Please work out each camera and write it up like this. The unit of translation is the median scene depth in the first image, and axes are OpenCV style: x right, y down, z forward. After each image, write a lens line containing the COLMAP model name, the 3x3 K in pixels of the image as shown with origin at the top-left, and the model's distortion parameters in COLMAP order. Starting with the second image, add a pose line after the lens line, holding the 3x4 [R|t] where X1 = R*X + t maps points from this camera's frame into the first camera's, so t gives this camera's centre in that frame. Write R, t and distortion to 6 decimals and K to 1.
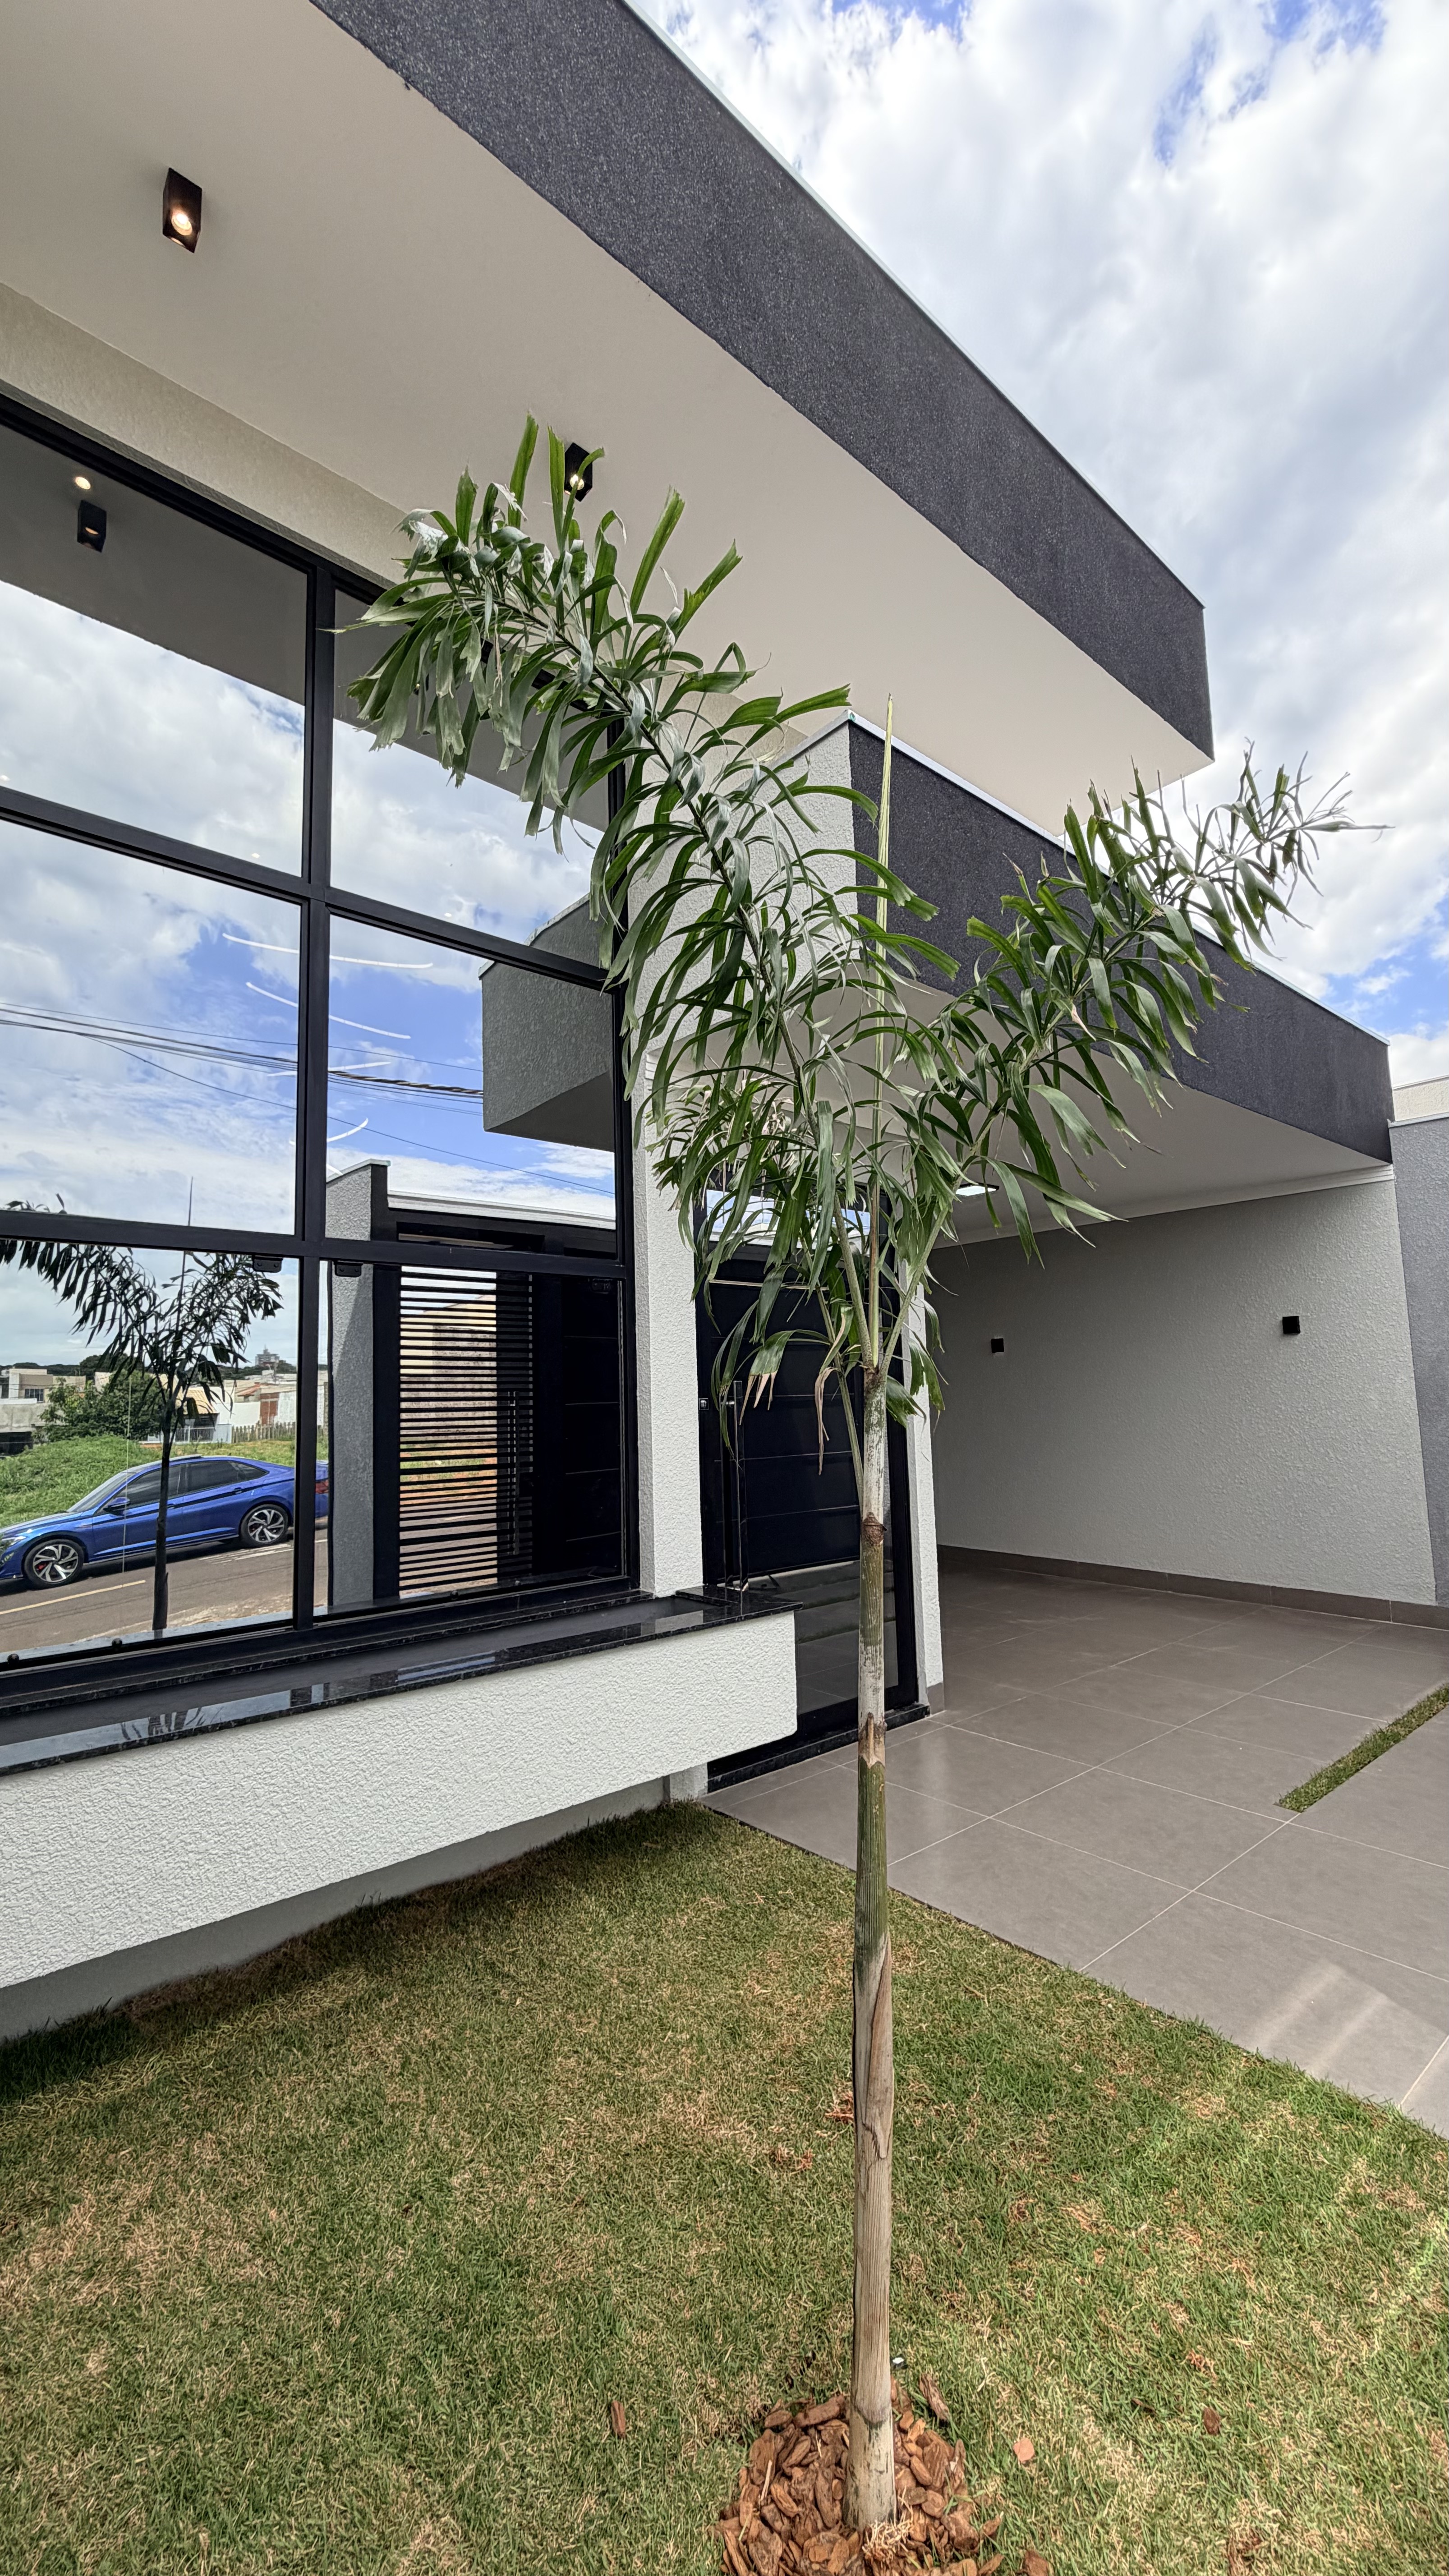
lens RADIAL K [[1024.3, 0, 724.5], [0, 1024.3, 1288.0], [0, 0, 1]] dist [0.000462, 0.000070]
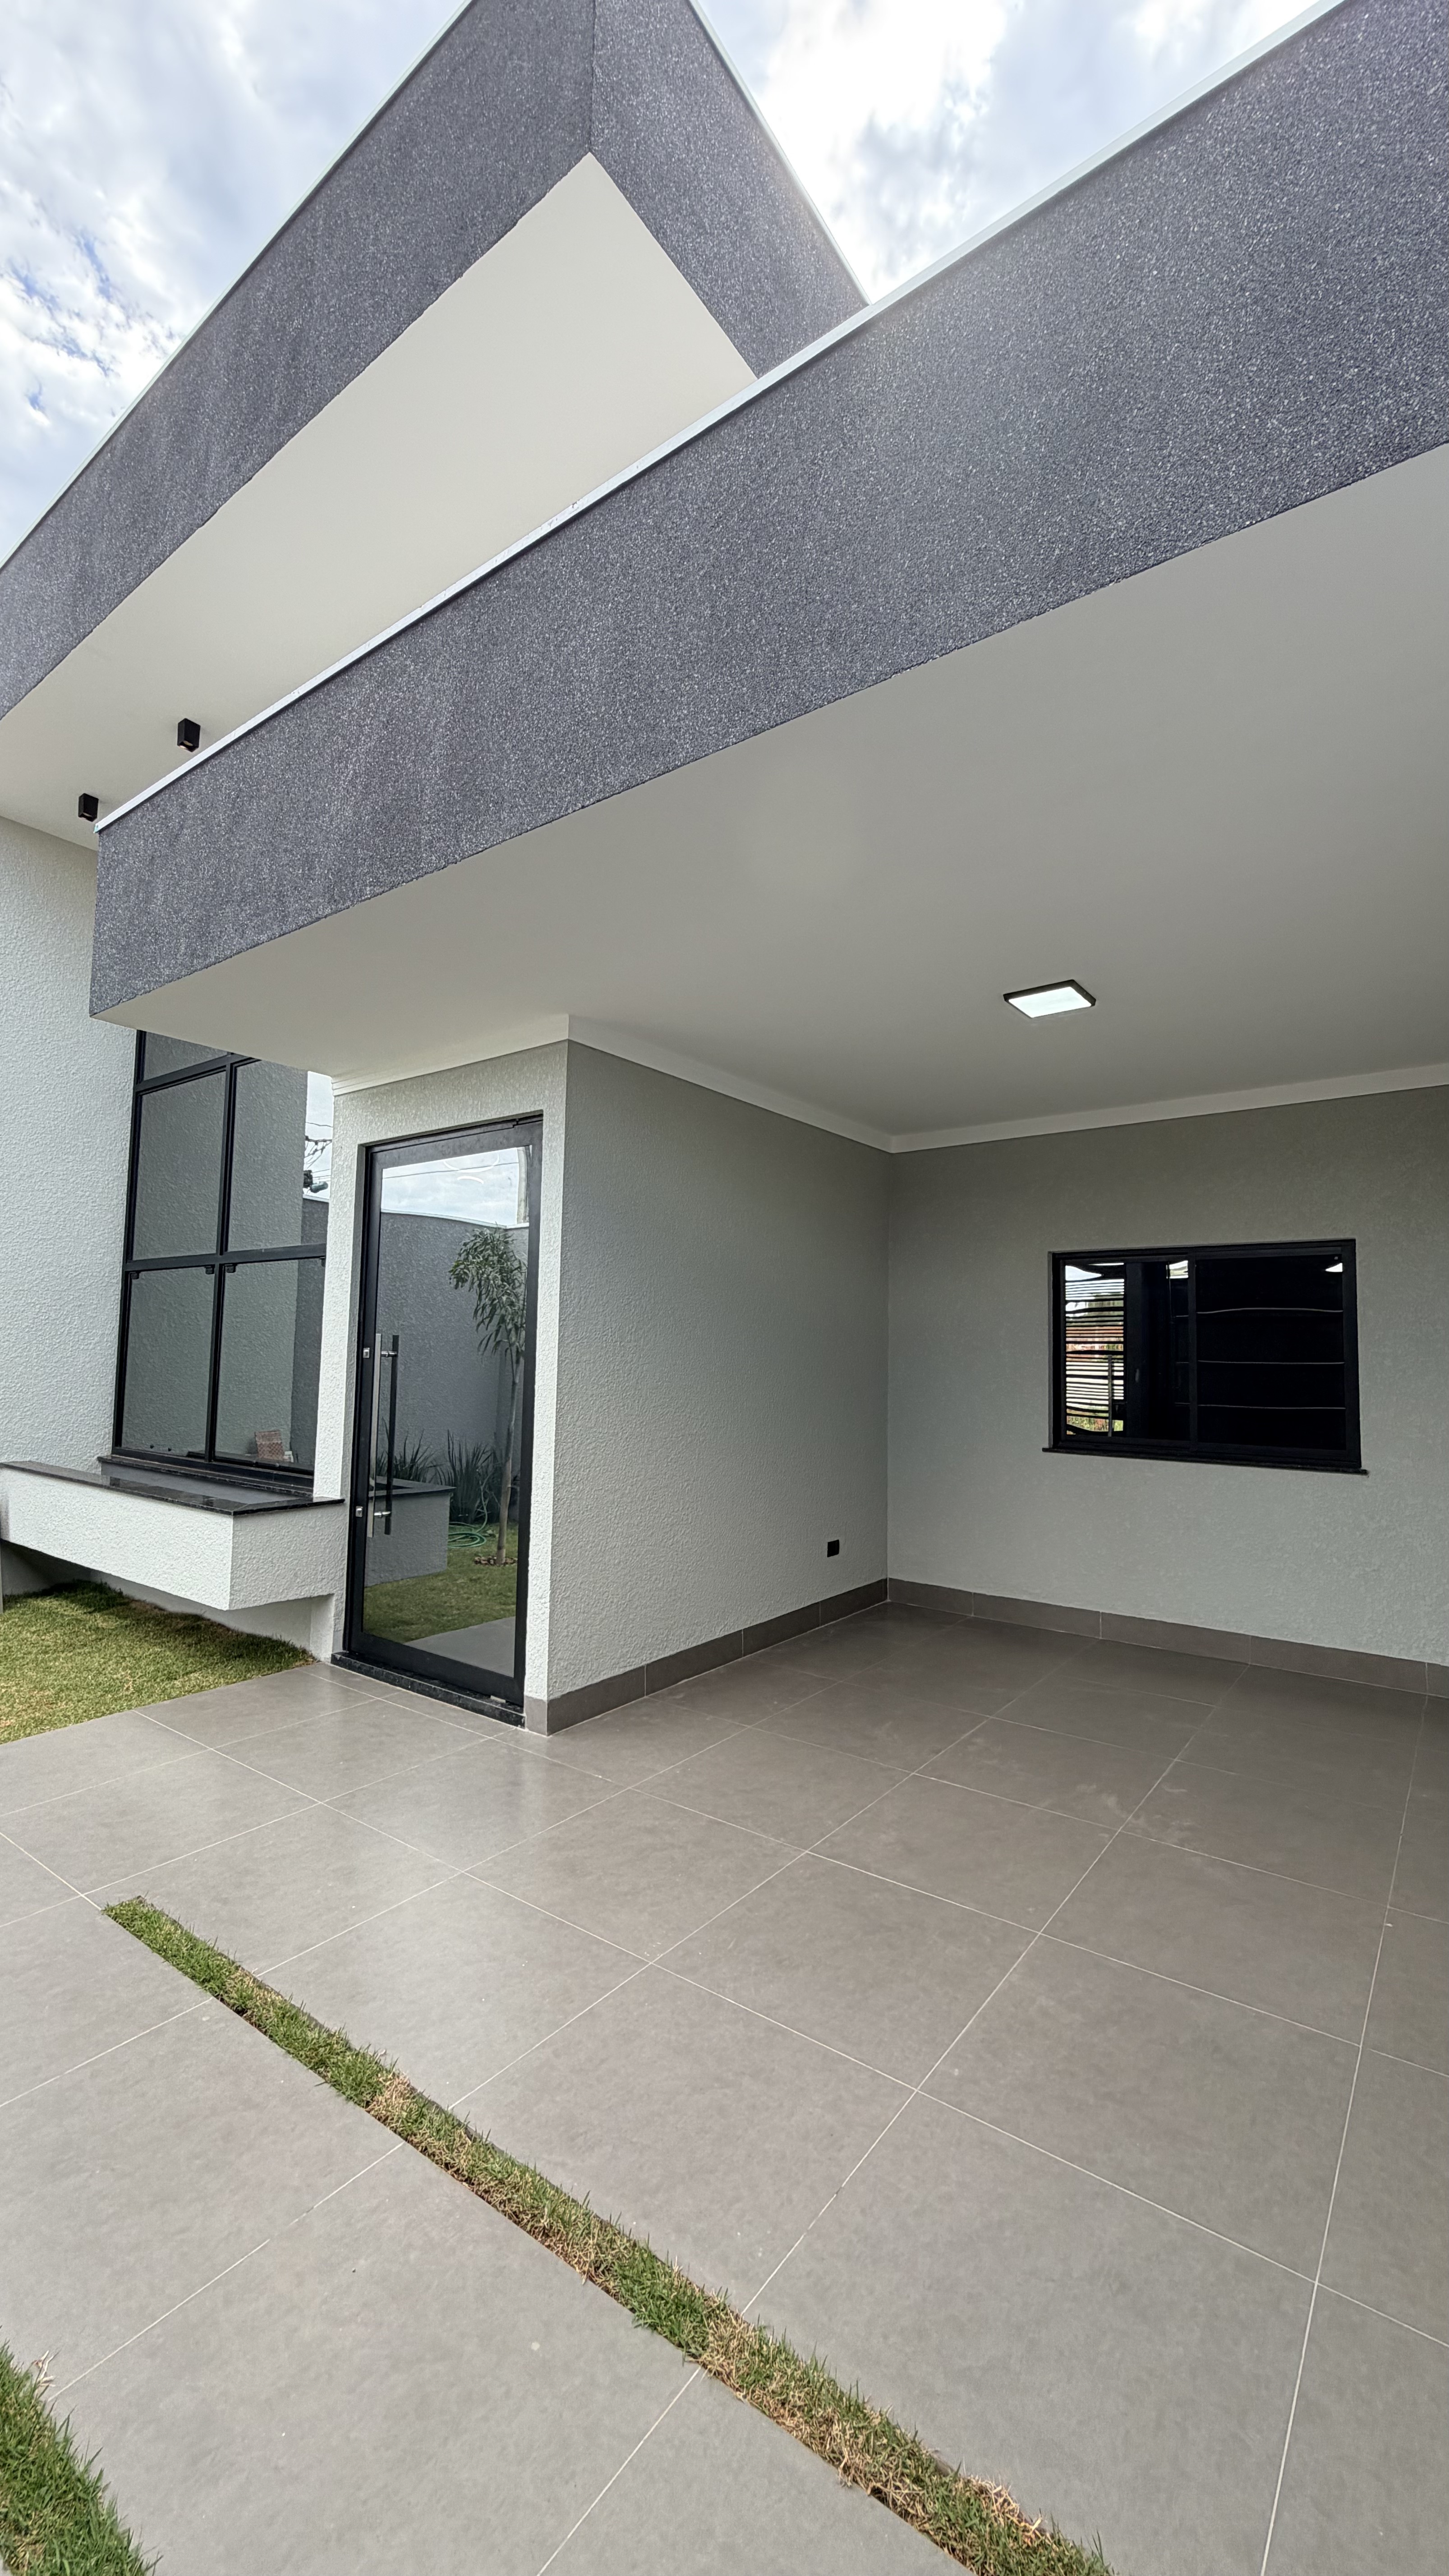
lens RADIAL K [[1024.3, 0, 724.5], [0, 1024.3, 1288.0], [0, 0, 1]] dist [0.000462, 0.000070]
pose [[0.214285, -0.037170, -0.976064, 1.276781], [0.076445, 0.996849, -0.021179, 0.102575], [0.973775, -0.070077, 0.216452, 1.195872]]
